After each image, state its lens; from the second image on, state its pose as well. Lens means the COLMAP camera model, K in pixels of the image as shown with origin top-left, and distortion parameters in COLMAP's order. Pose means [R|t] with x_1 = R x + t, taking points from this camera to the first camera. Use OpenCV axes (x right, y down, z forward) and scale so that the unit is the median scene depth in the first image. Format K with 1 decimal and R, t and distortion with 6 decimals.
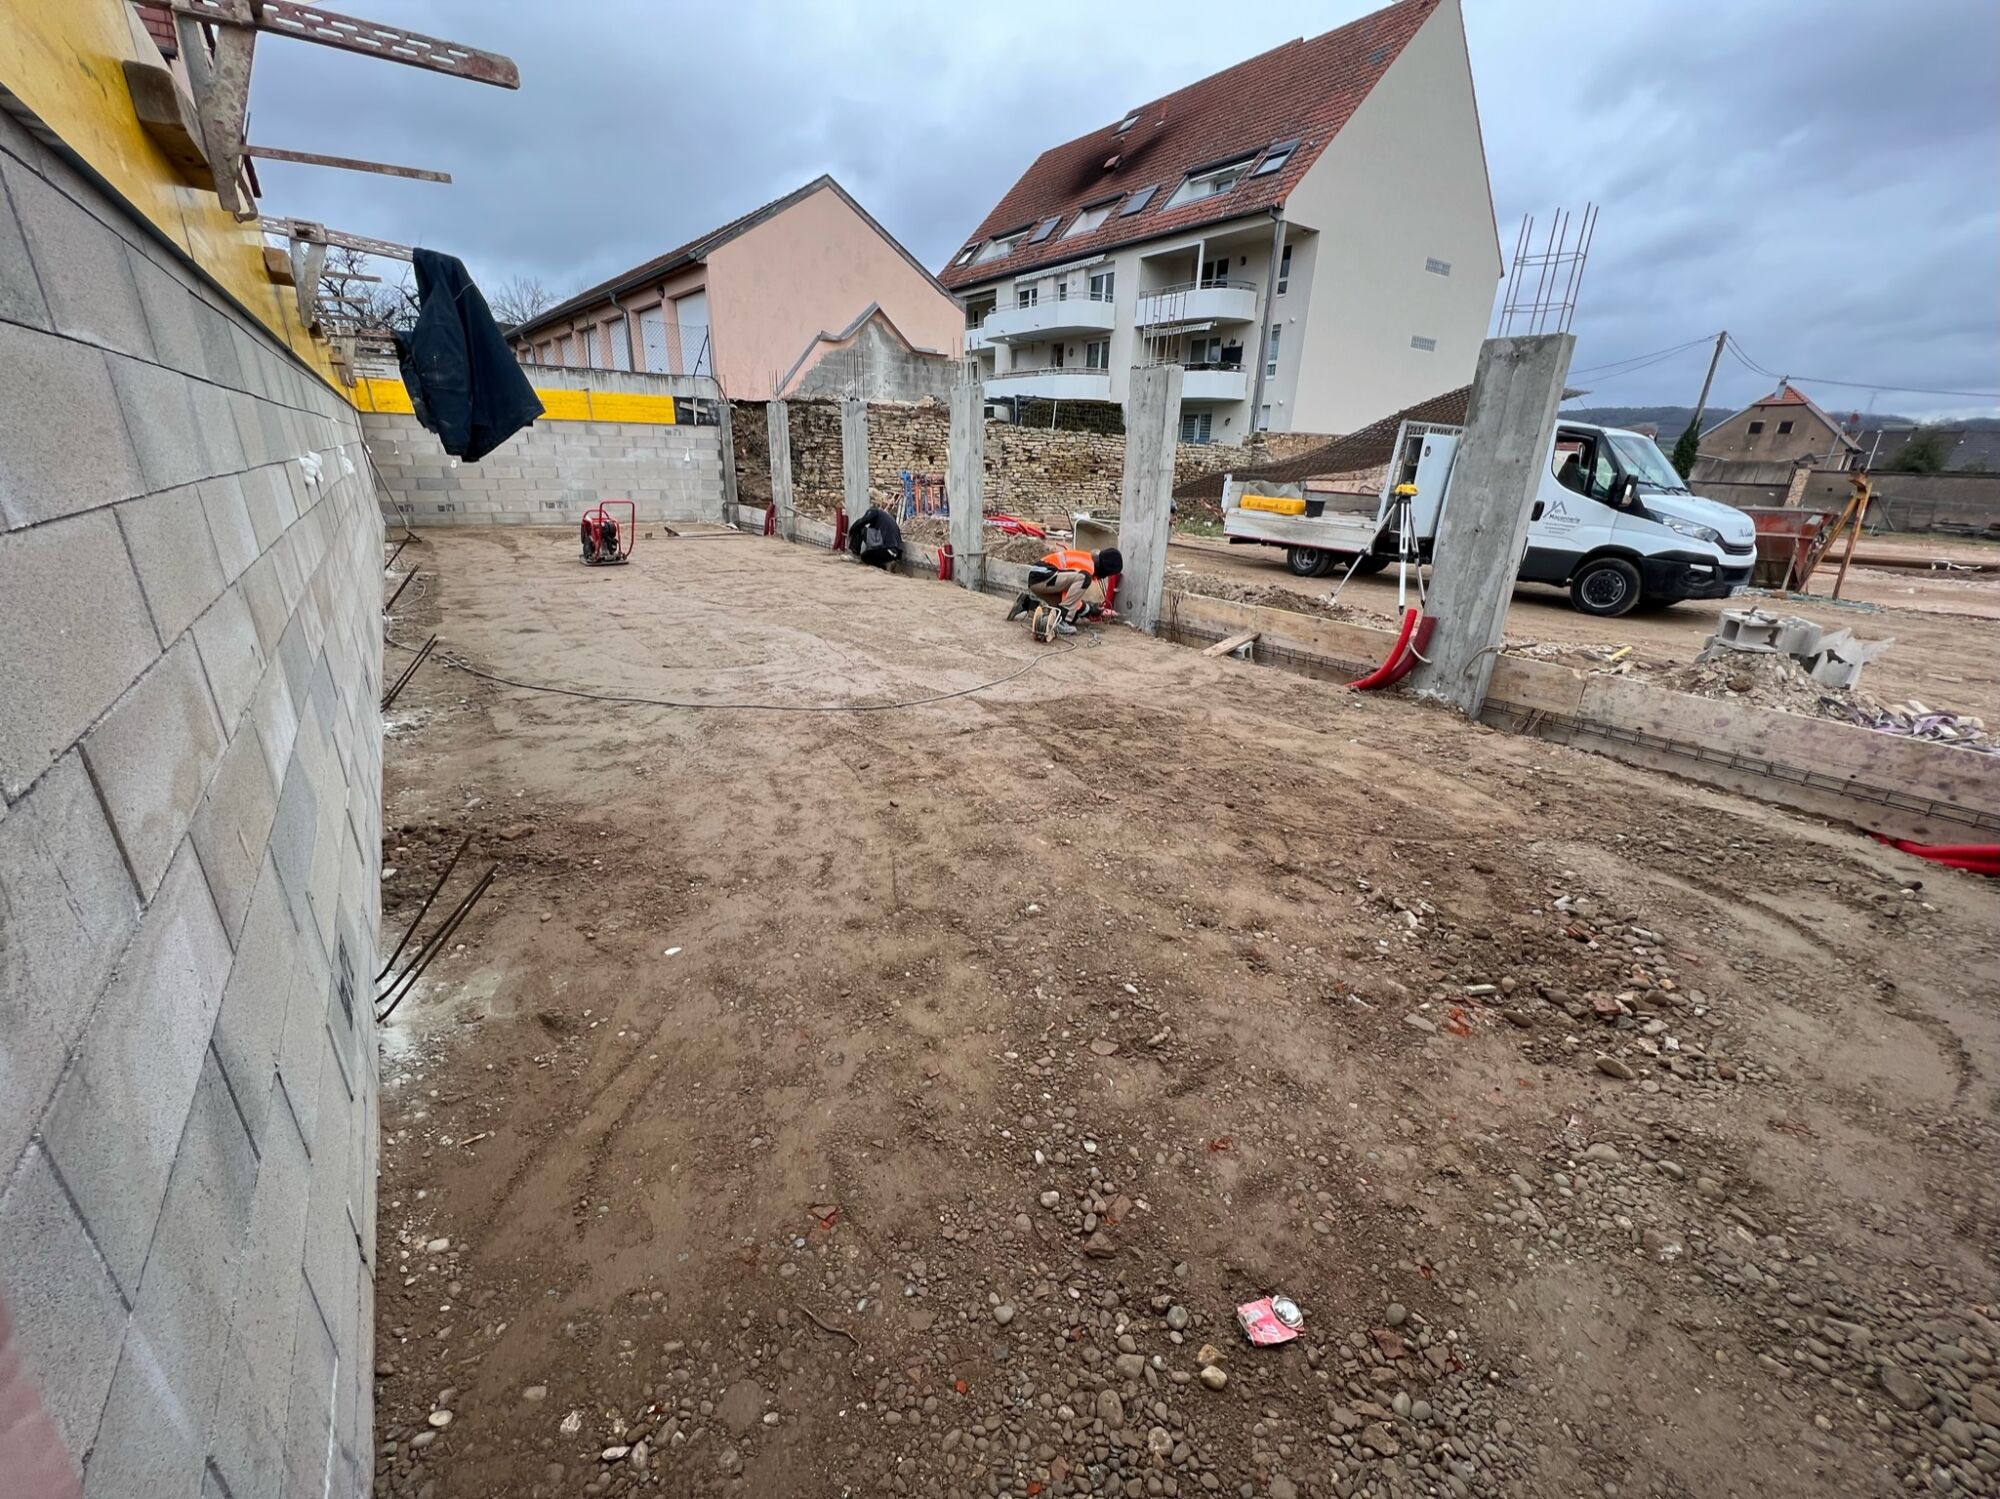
lens RADIAL K [[794.8, 0, 1008.0], [0, 794.8, 750.4], [0, 0, 1]] dist [0.000204, -0.001093]
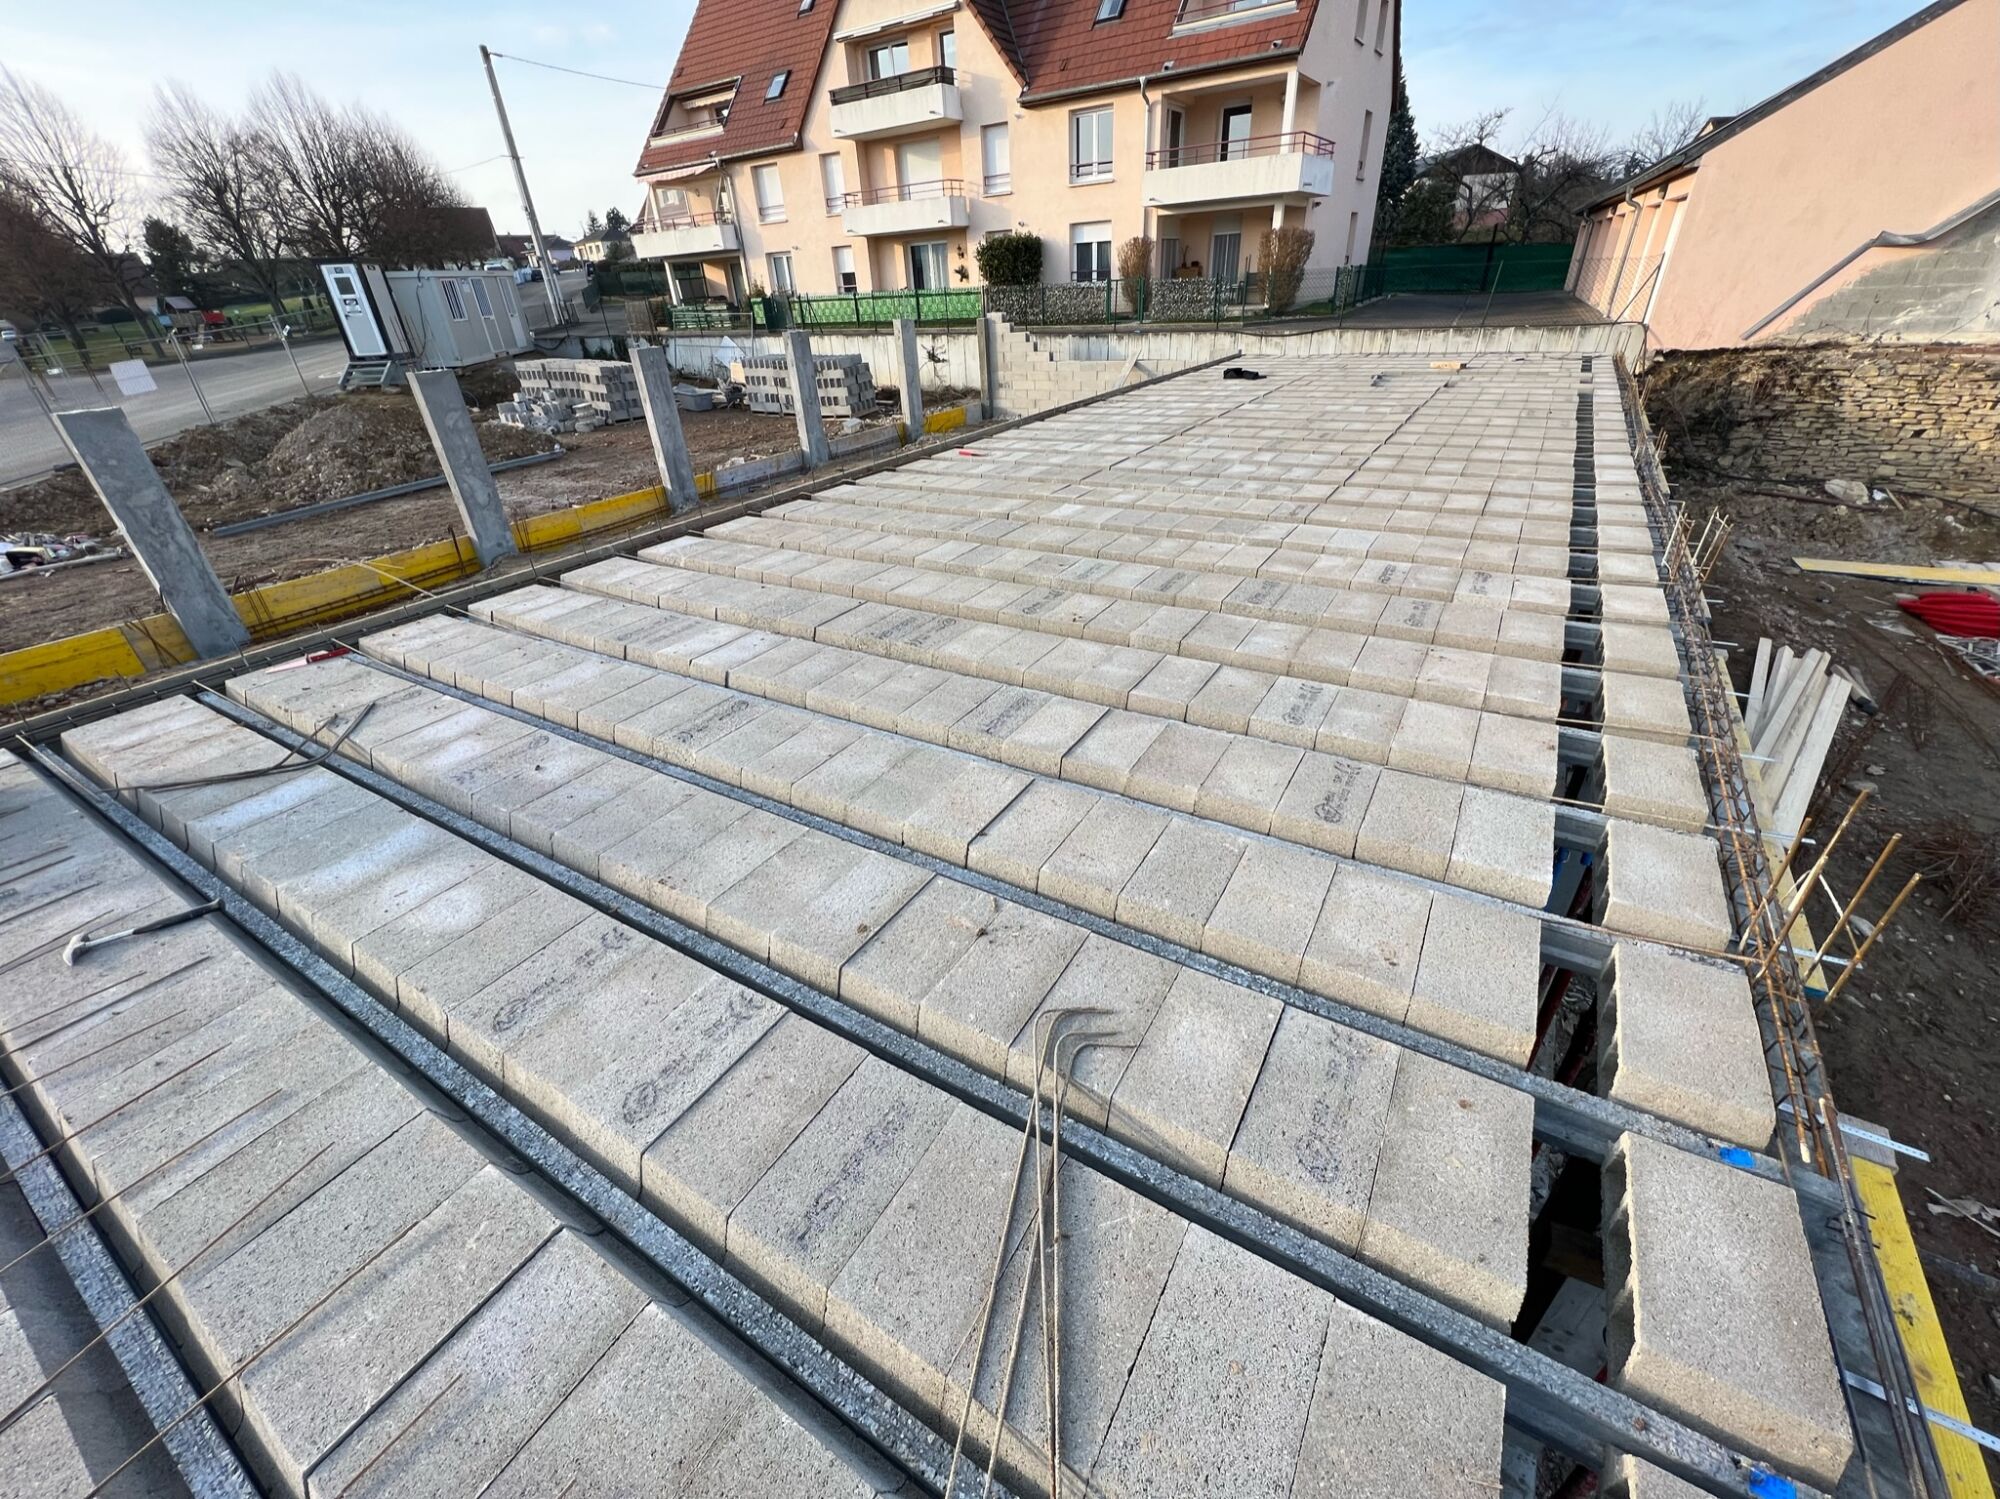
lens RADIAL K [[794.8, 0, 999.3], [0, 794.8, 753.4], [0, 0, 1]] dist [0.000204, -0.001093]
pose [[0.370687, 0.433800, -0.821224, 0.149950], [-0.266742, 0.896691, 0.353262, -0.130537], [0.889629, 0.088105, 0.448104, 0.078547]]
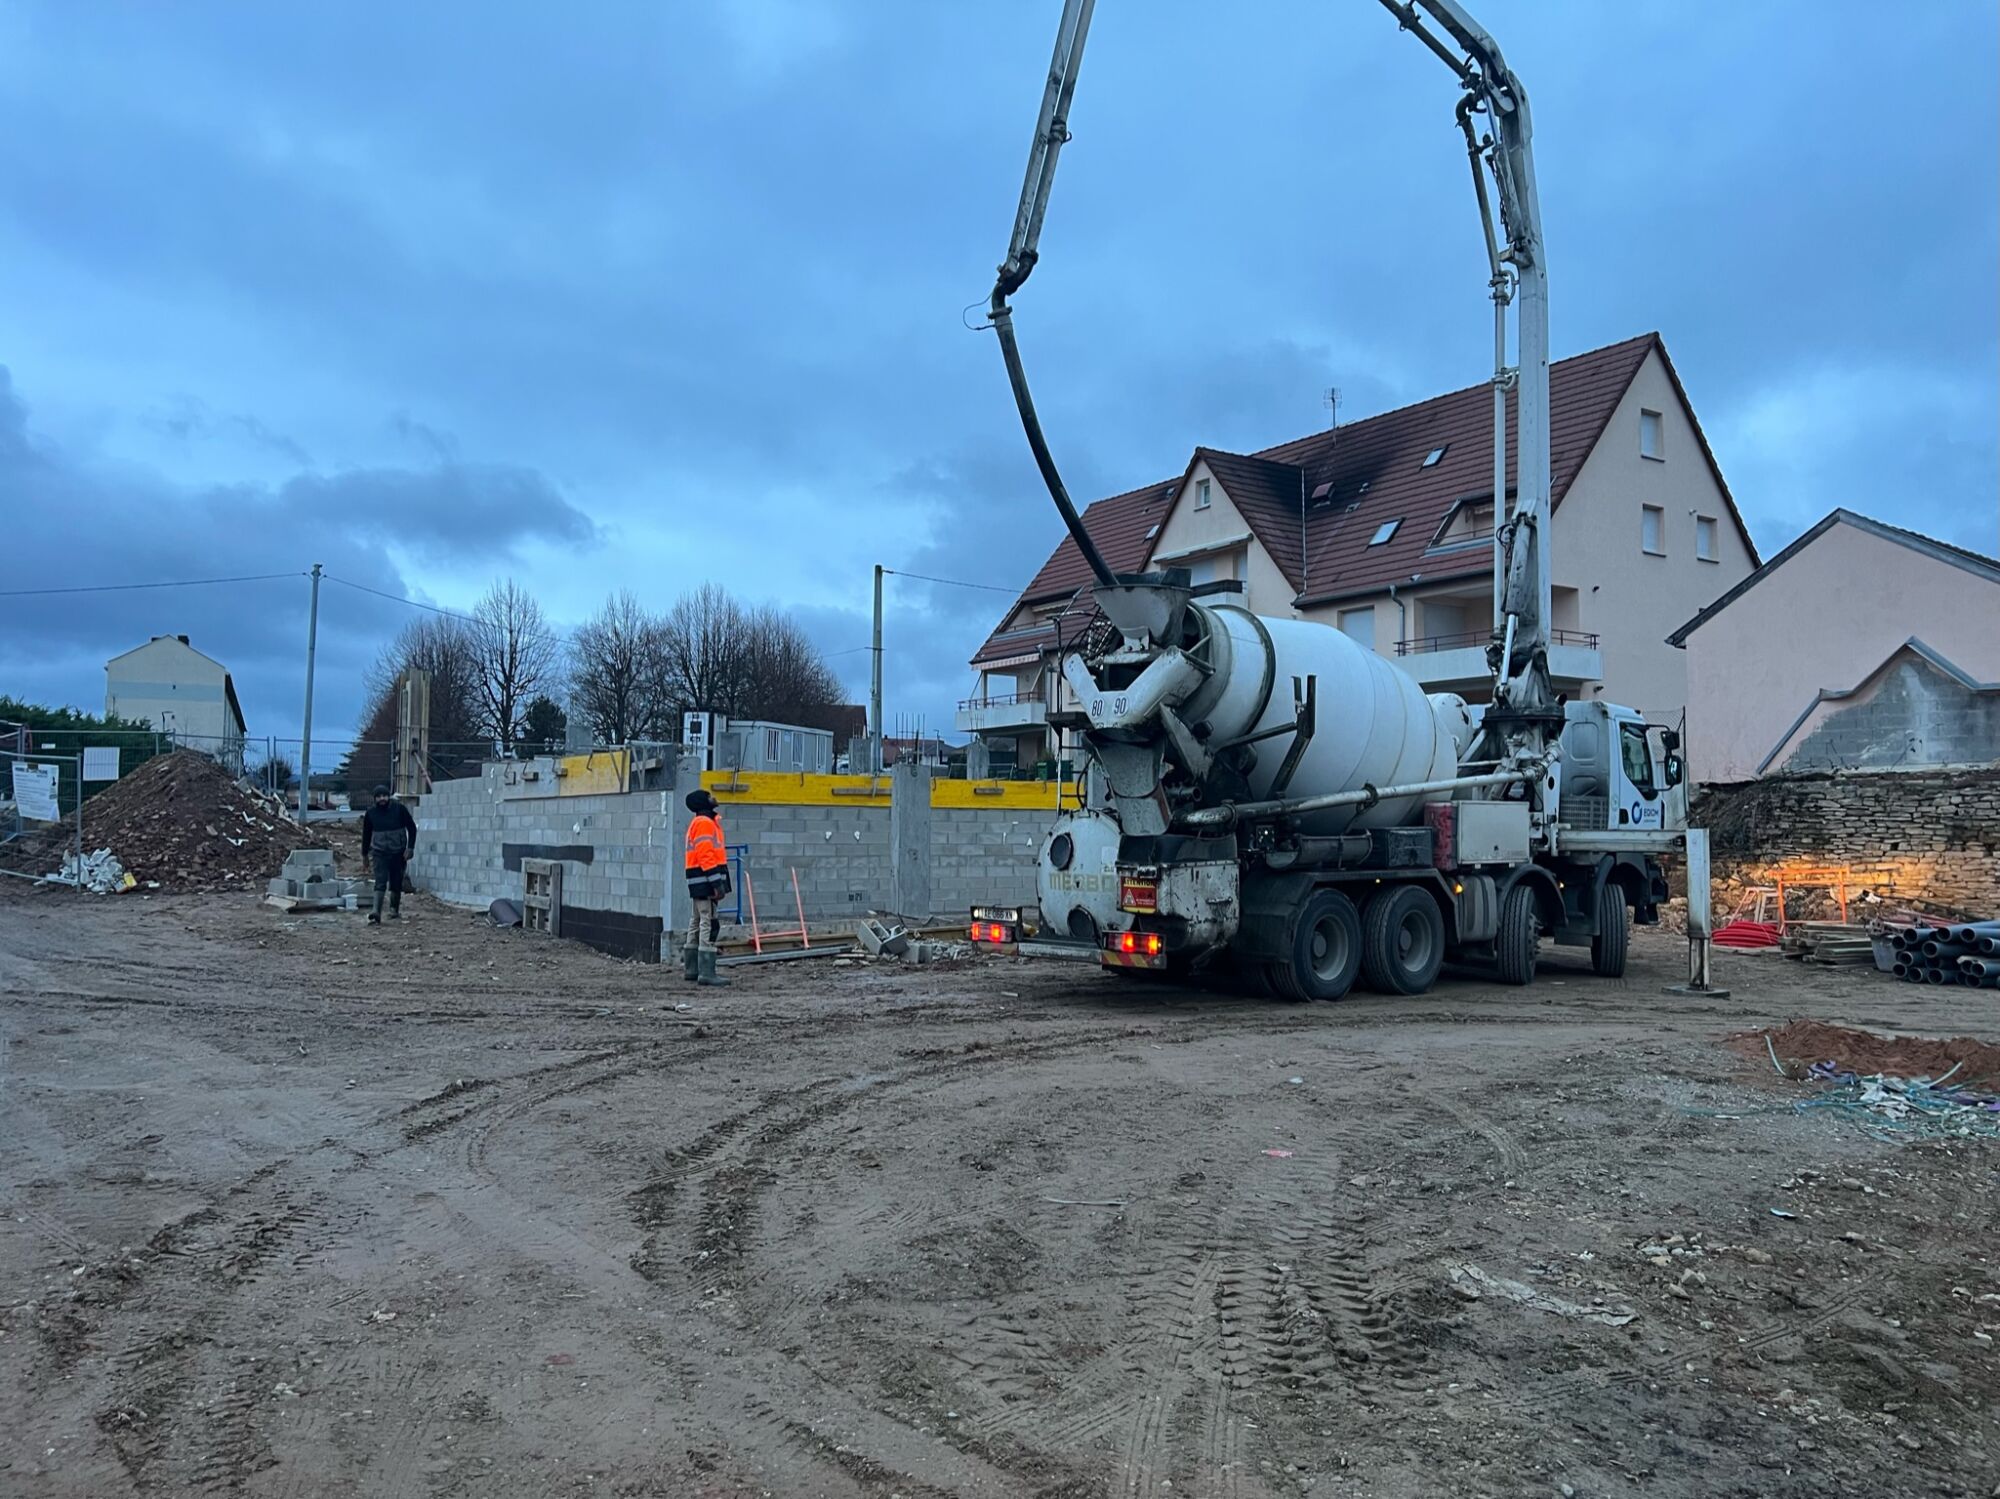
lens RADIAL K [[1484.6, 0, 998.6], [0, 1484.6, 761.6], [0, 0, 1]] dist [0.066319, -0.058595]
pose [[-0.024614, -0.079962, -0.996494, 0.847888], [-0.357857, 0.931448, -0.065903, -0.065494], [0.933452, 0.354980, -0.051541, 0.264049]]
